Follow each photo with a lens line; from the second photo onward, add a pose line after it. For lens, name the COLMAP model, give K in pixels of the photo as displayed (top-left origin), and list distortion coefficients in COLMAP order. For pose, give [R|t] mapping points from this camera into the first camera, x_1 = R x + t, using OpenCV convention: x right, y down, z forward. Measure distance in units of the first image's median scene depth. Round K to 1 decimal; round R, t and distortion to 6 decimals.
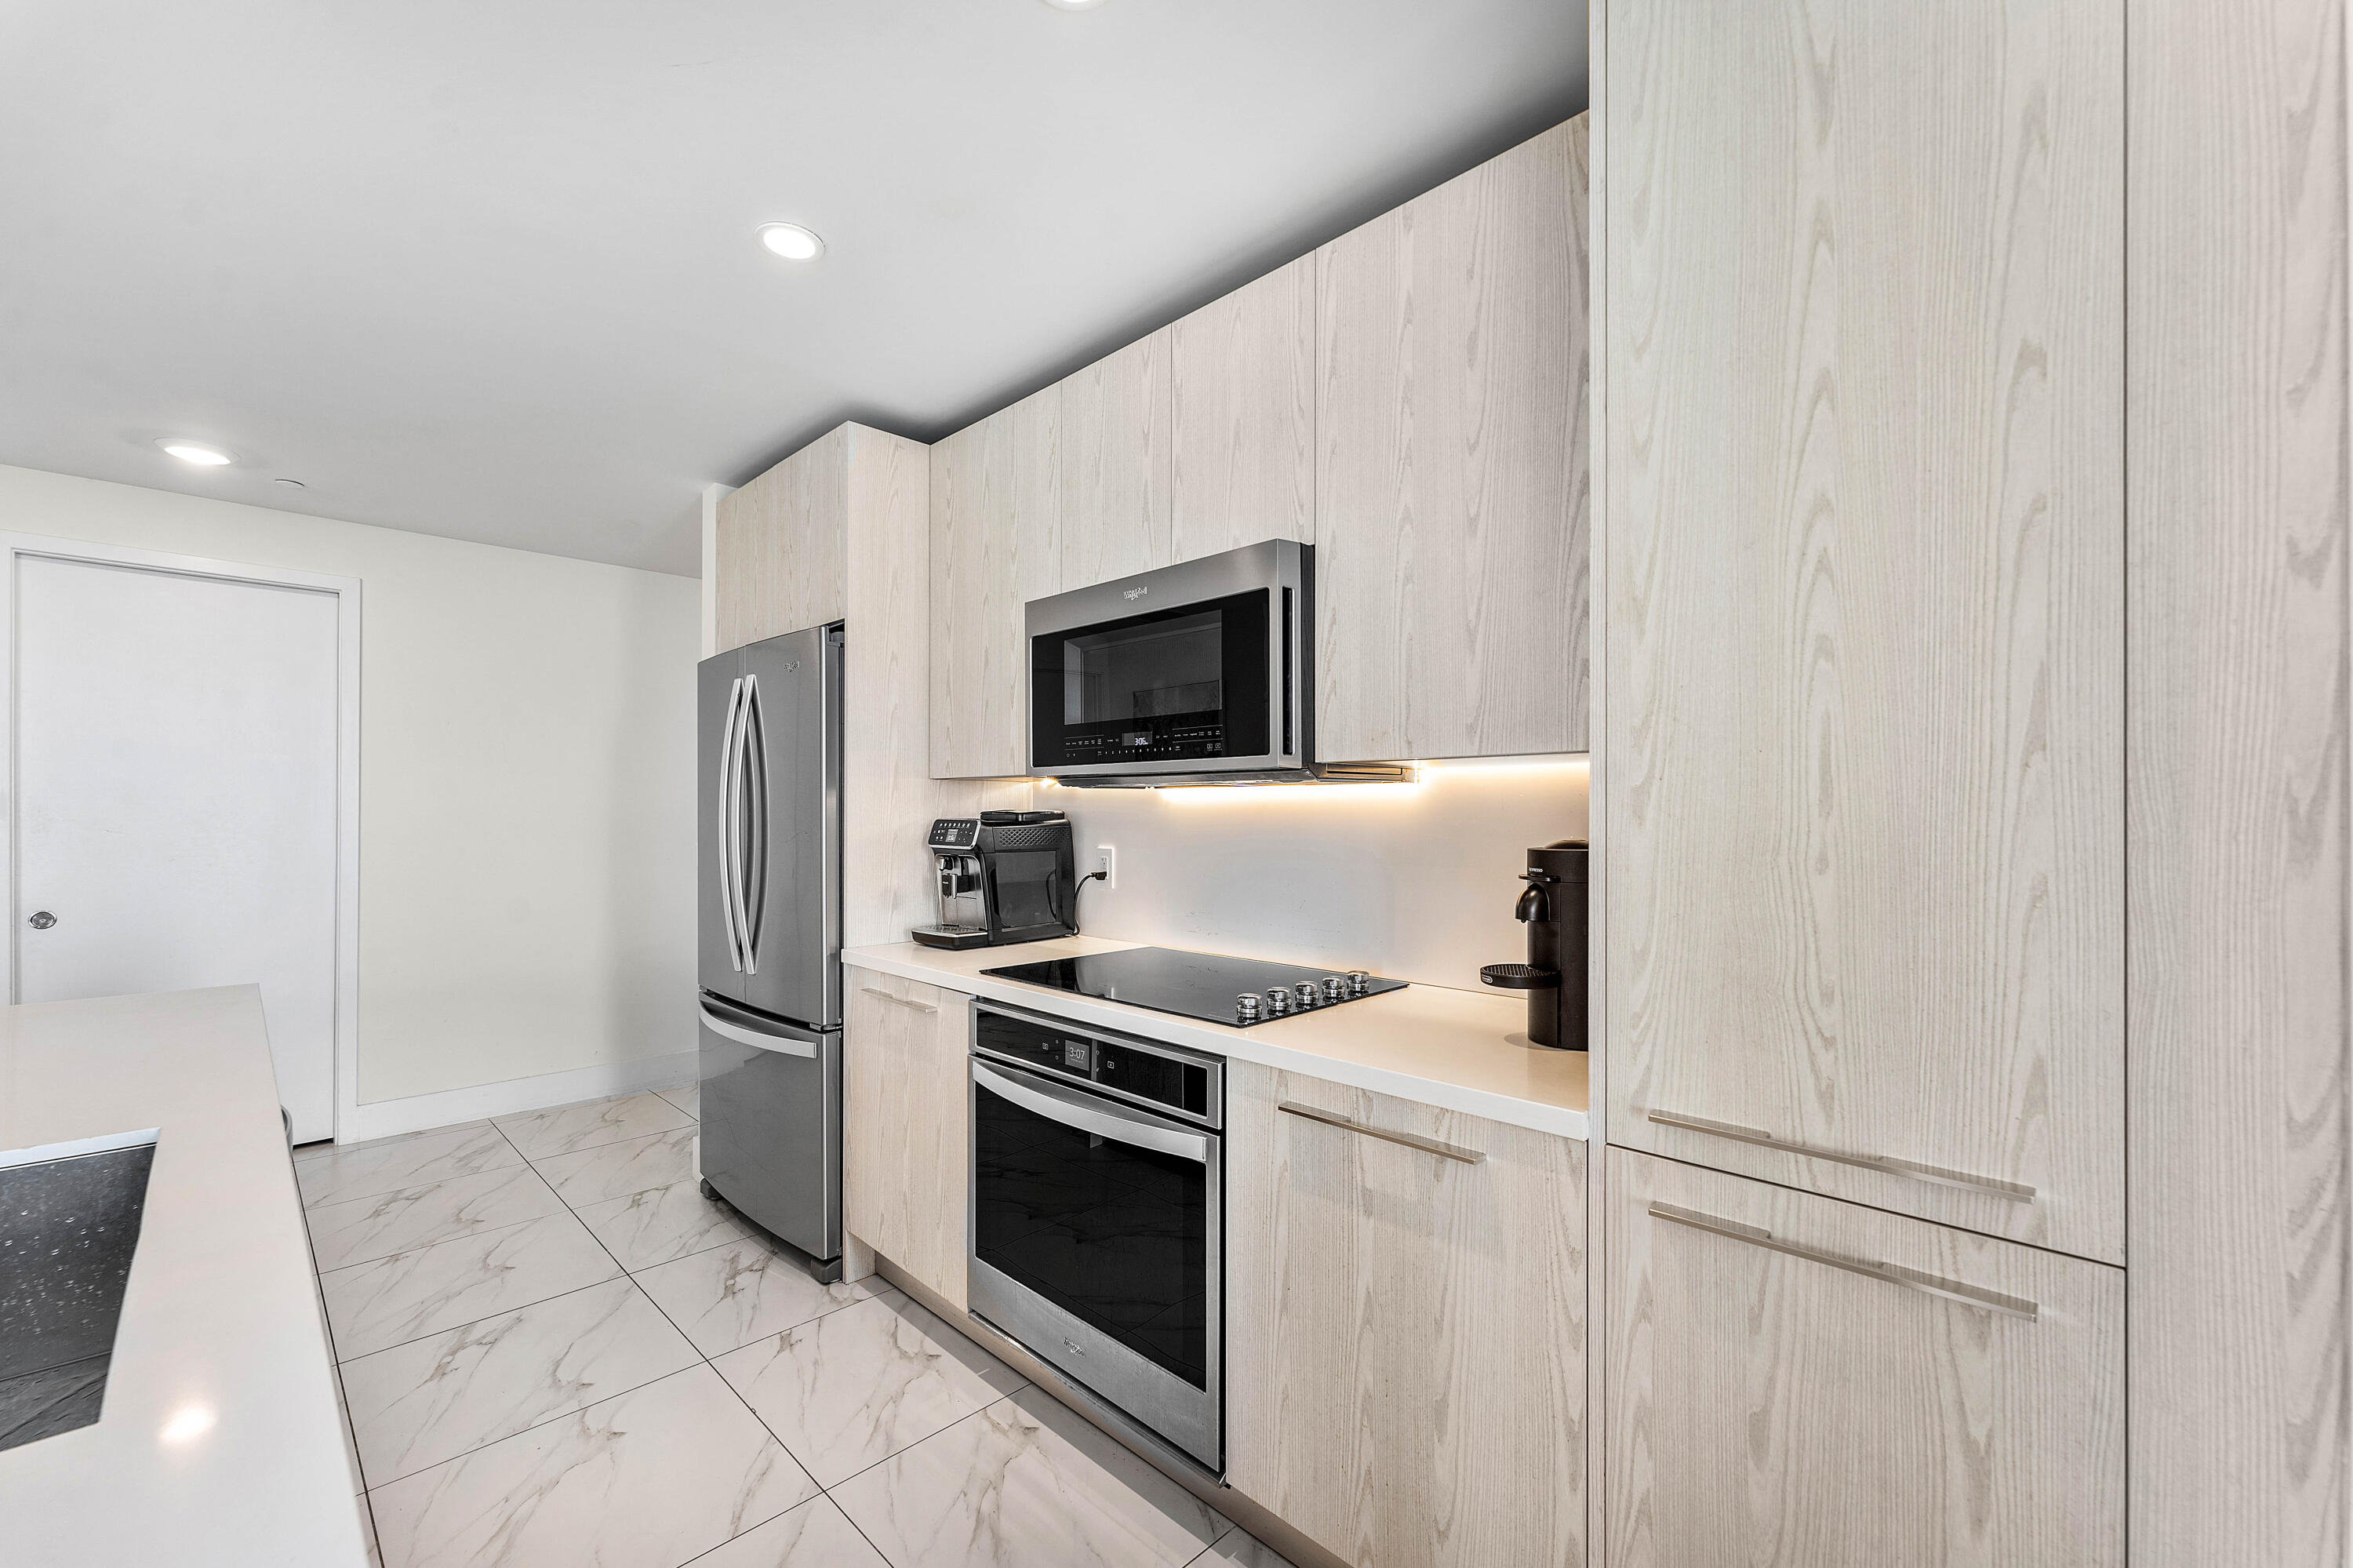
lens RADIAL K [[959.3, 0, 1183.7], [0, 959.3, 811.9], [0, 0, 1]] dist [-0.001527, -0.000176]
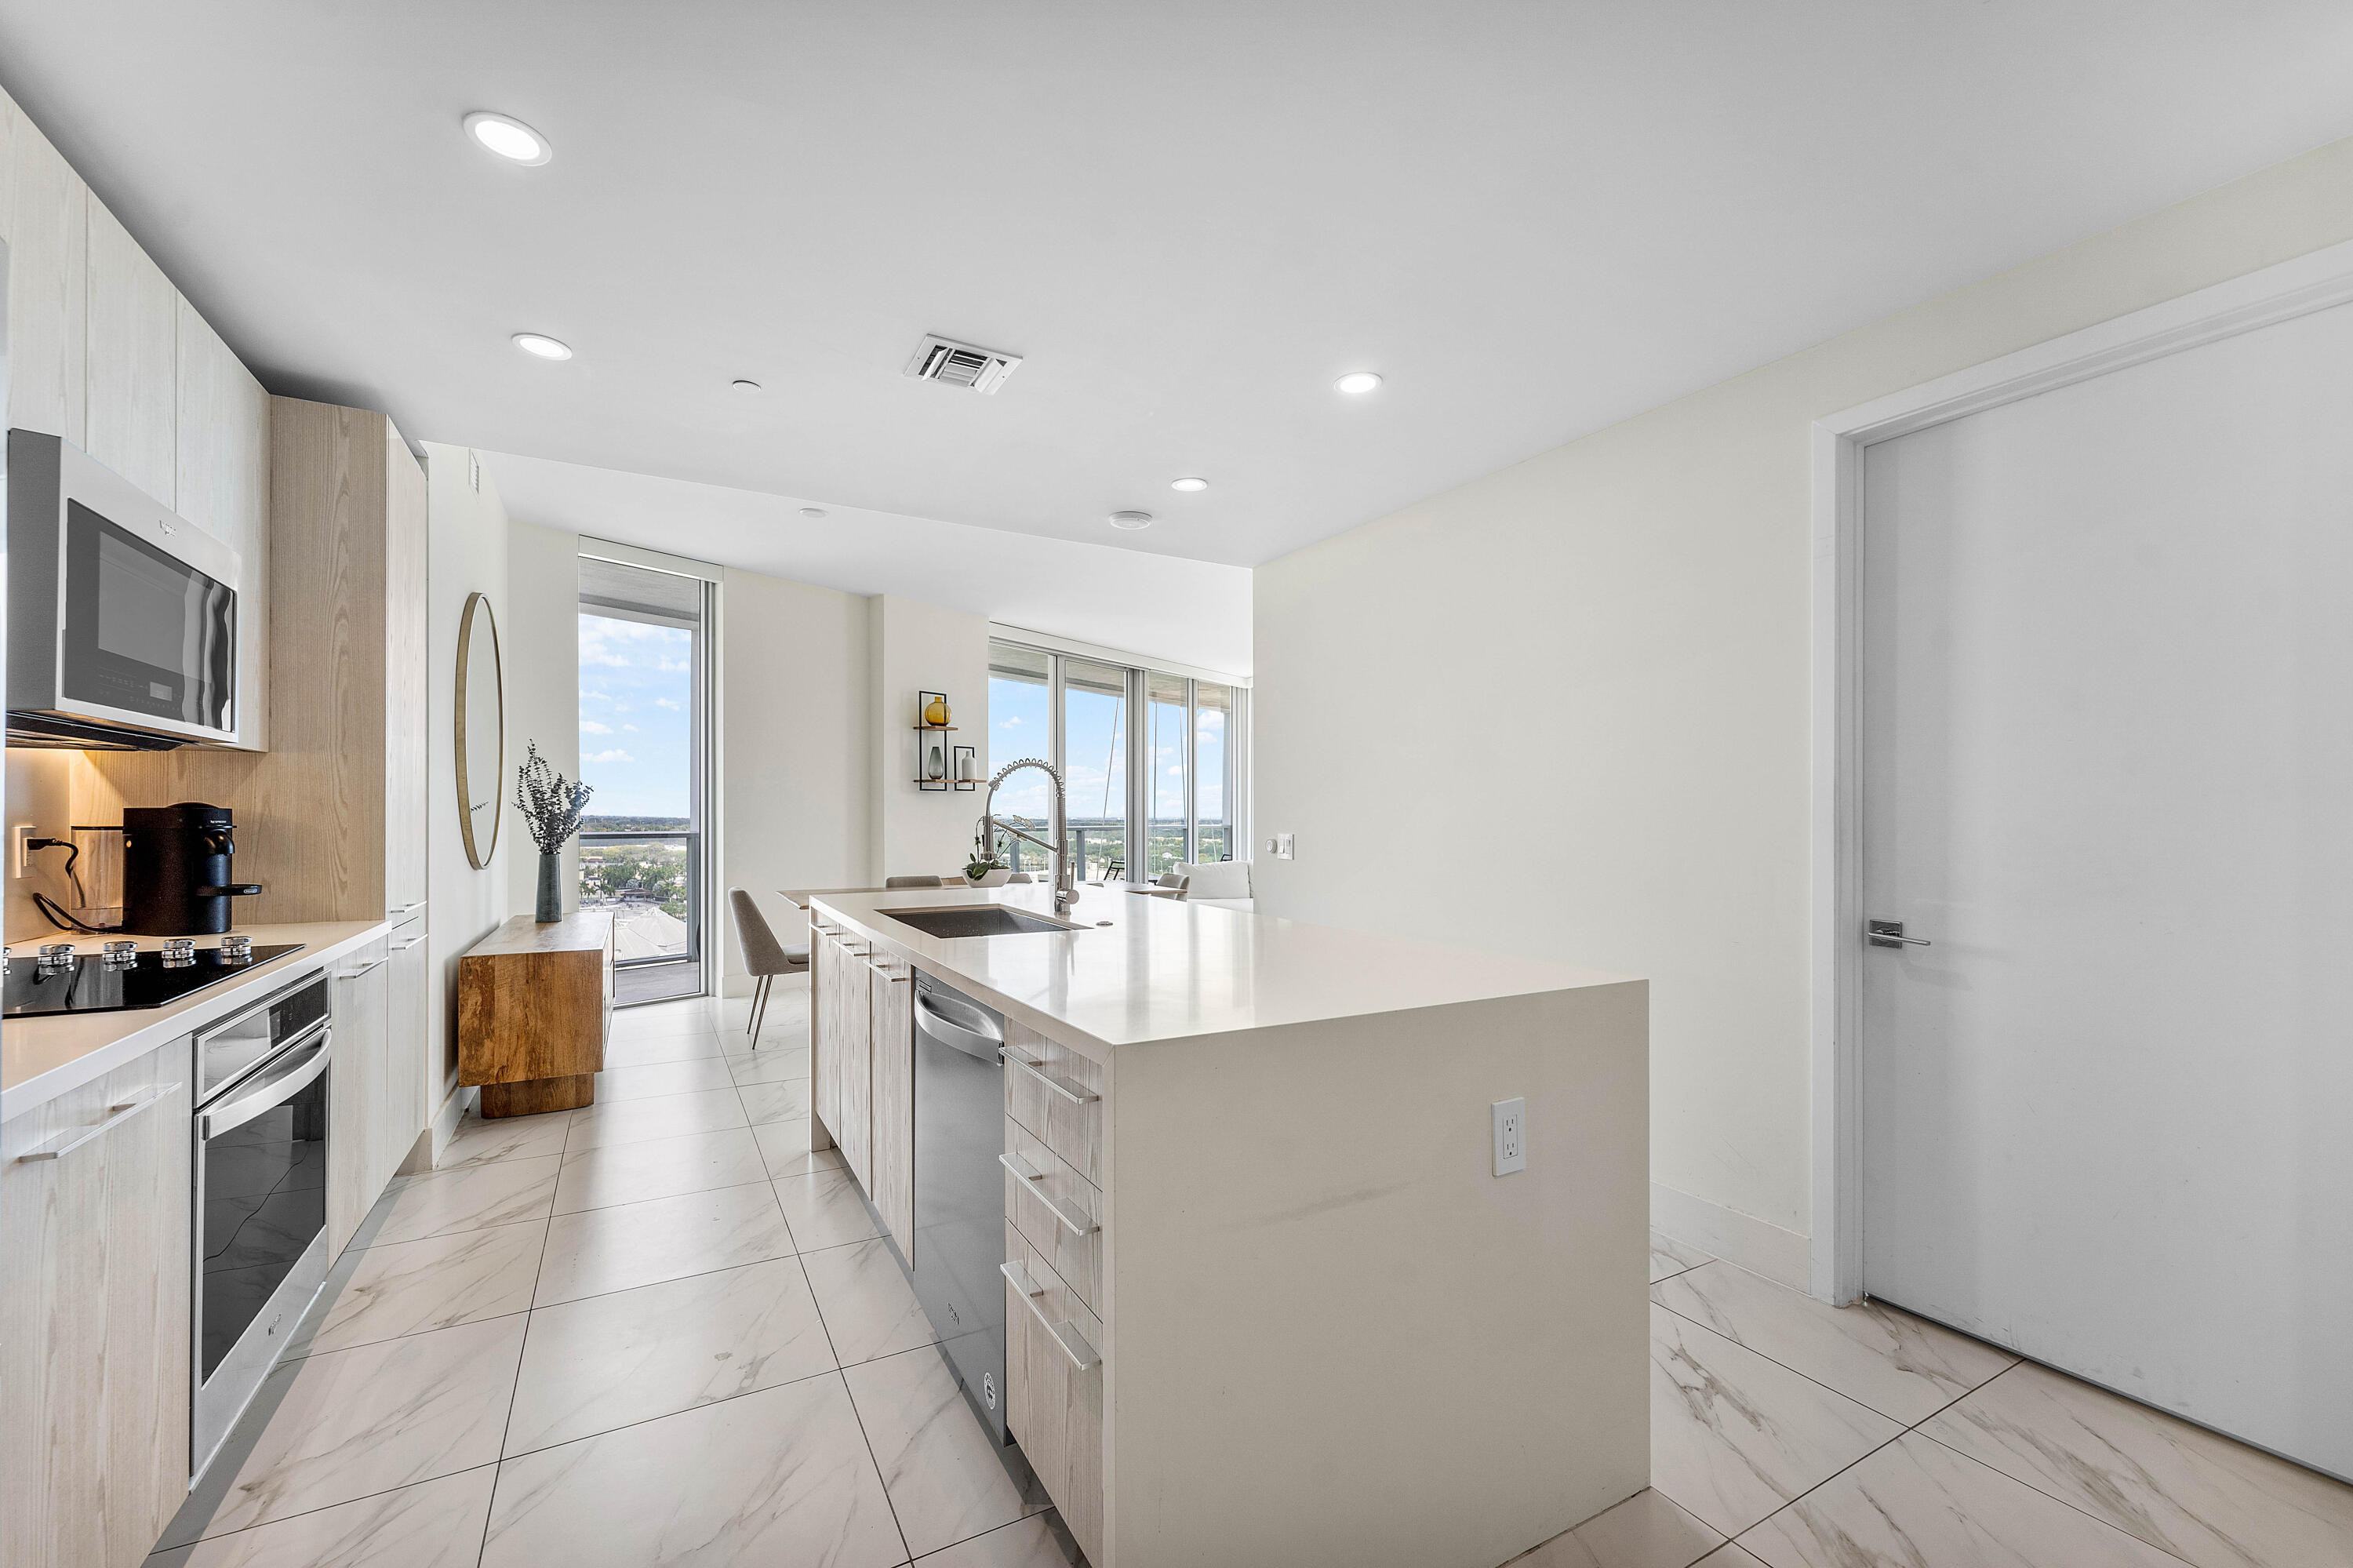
lens RADIAL K [[959.3, 0, 1183.7], [0, 959.3, 811.9], [0, 0, 1]] dist [-0.001527, -0.000176]
pose [[-0.964722, -0.003126, 0.263252, -1.035797], [-0.004265, 0.999984, -0.003757, 0.029074], [-0.263236, -0.004747, -0.964720, 1.393501]]
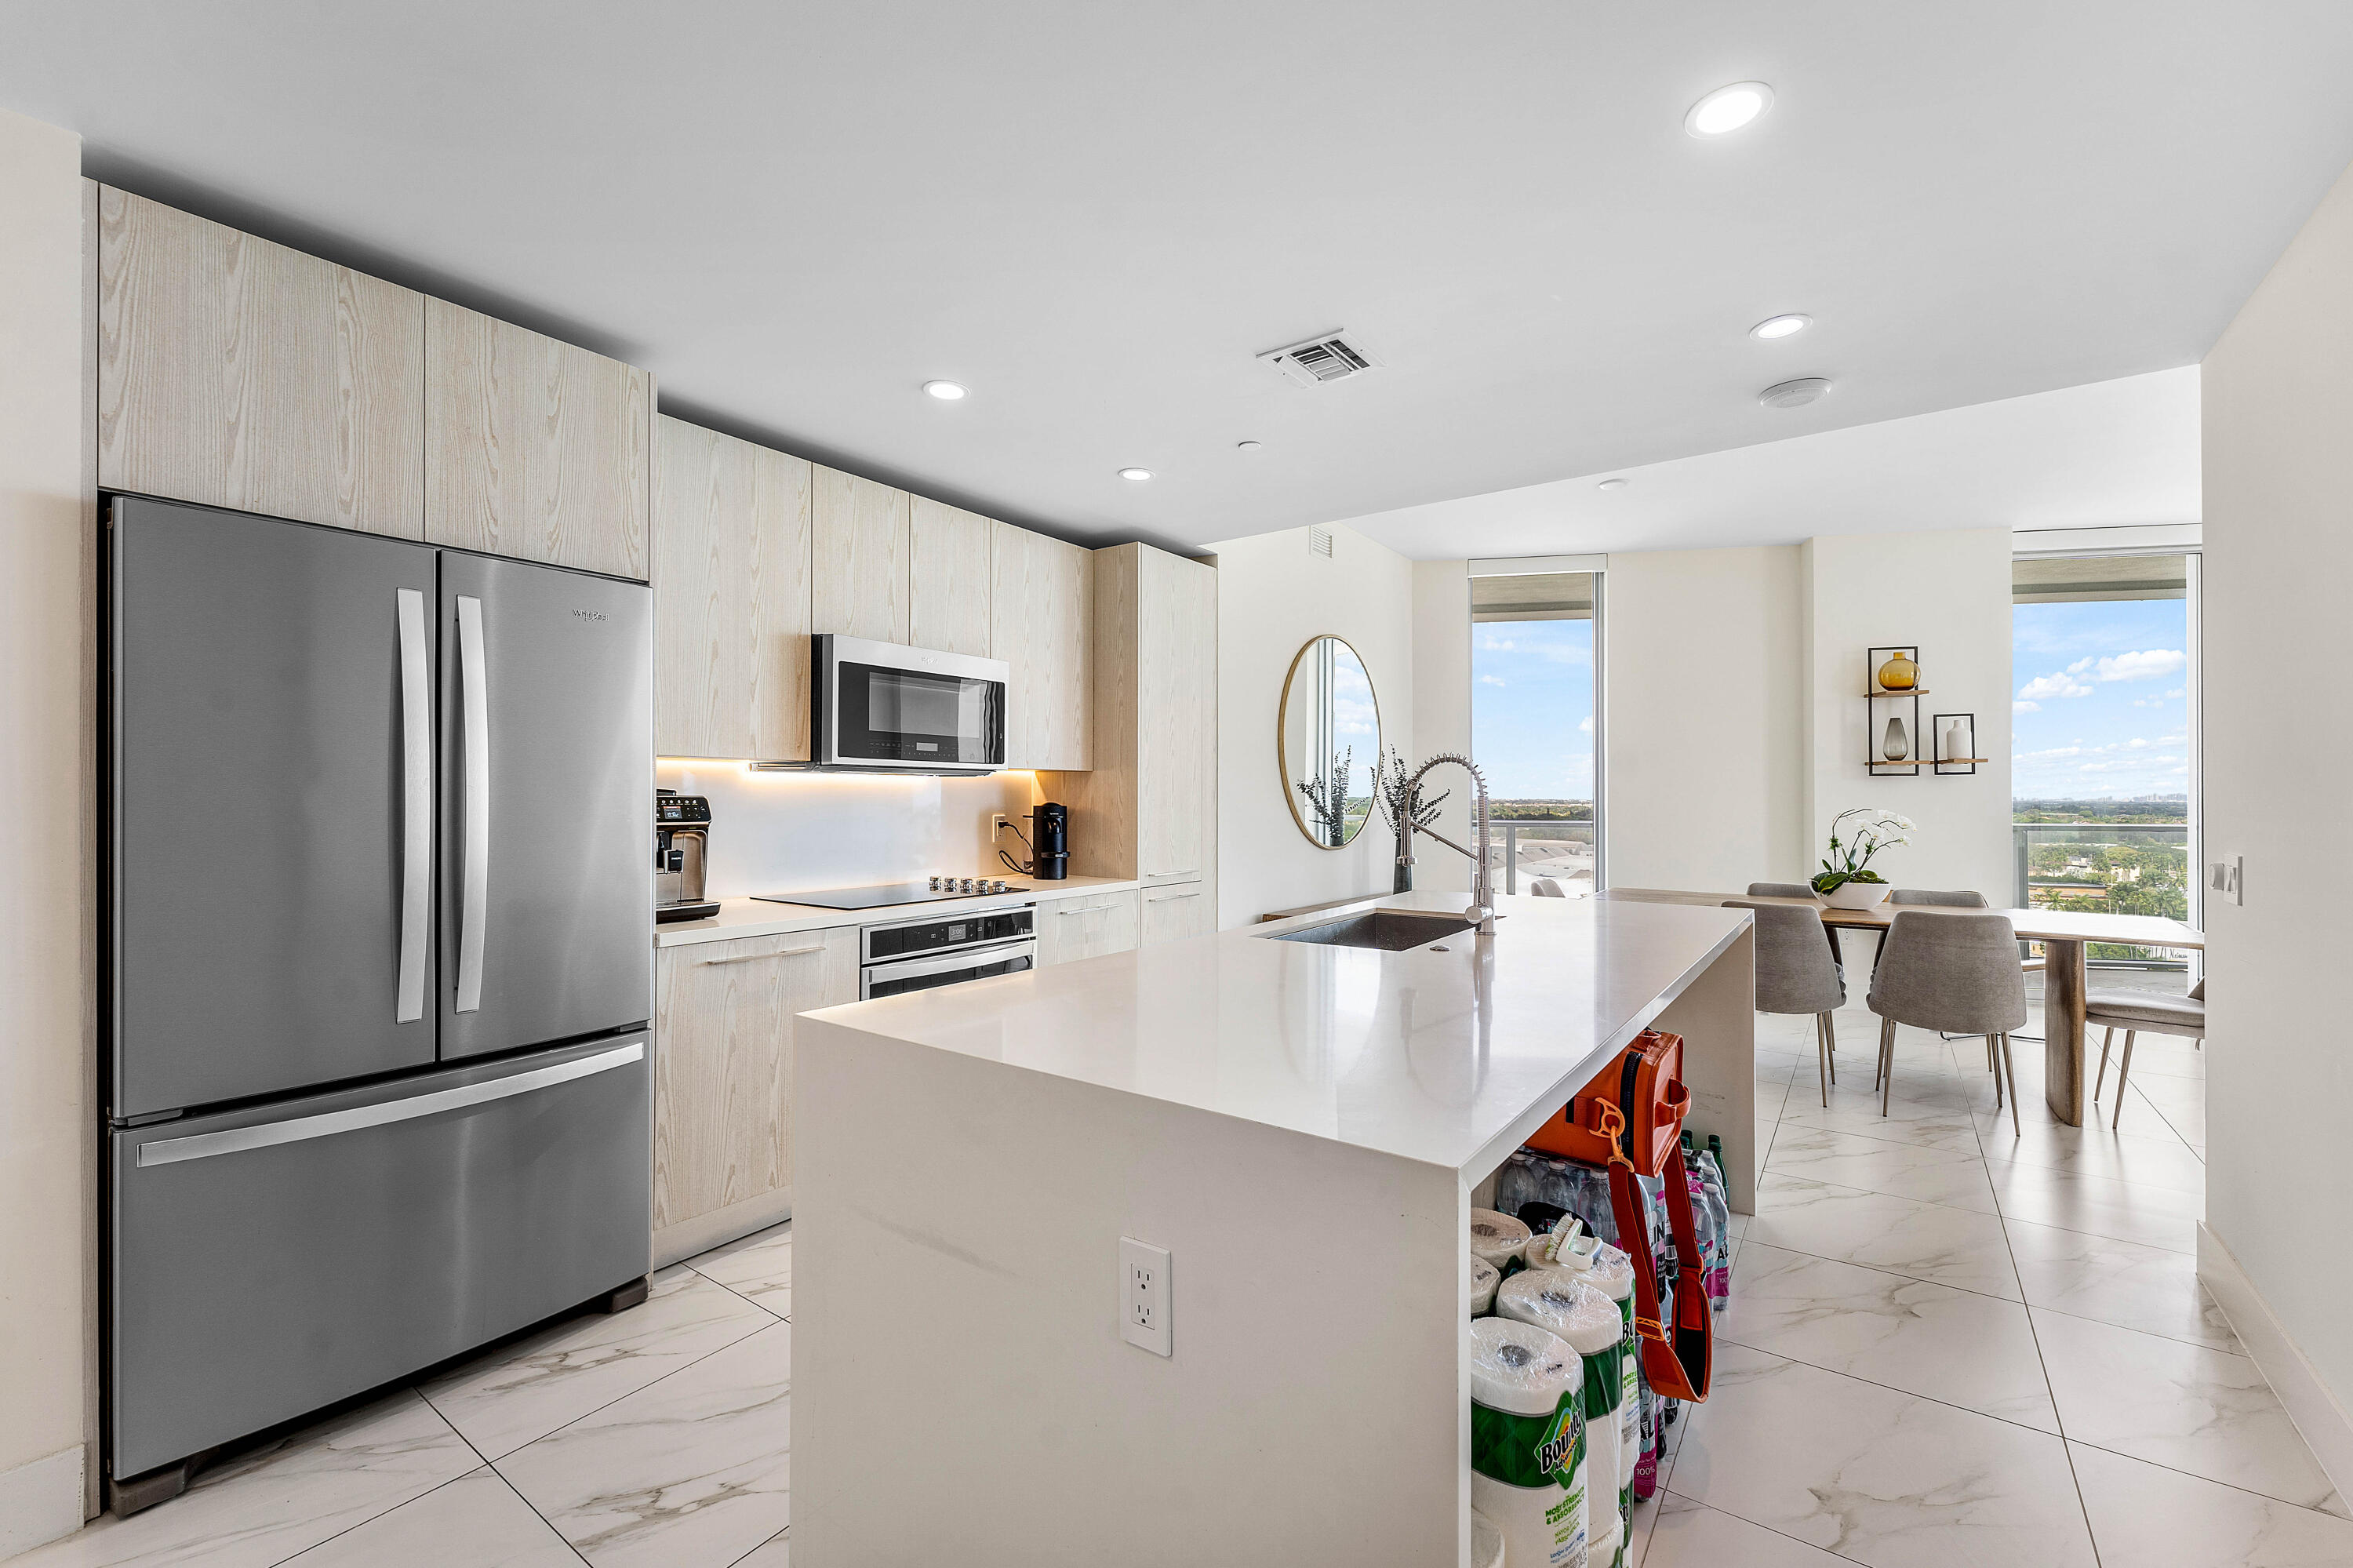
lens RADIAL K [[985.6, 0, 1177.9], [0, 985.6, 795.3], [0, 0, 1]] dist [-0.001225, 0.000010]
pose [[-0.158267, -0.000262, 0.987396, -1.574048], [-0.002920, 0.999996, -0.000203, 0.005767], [-0.987392, -0.002915, -0.158267, 0.730238]]
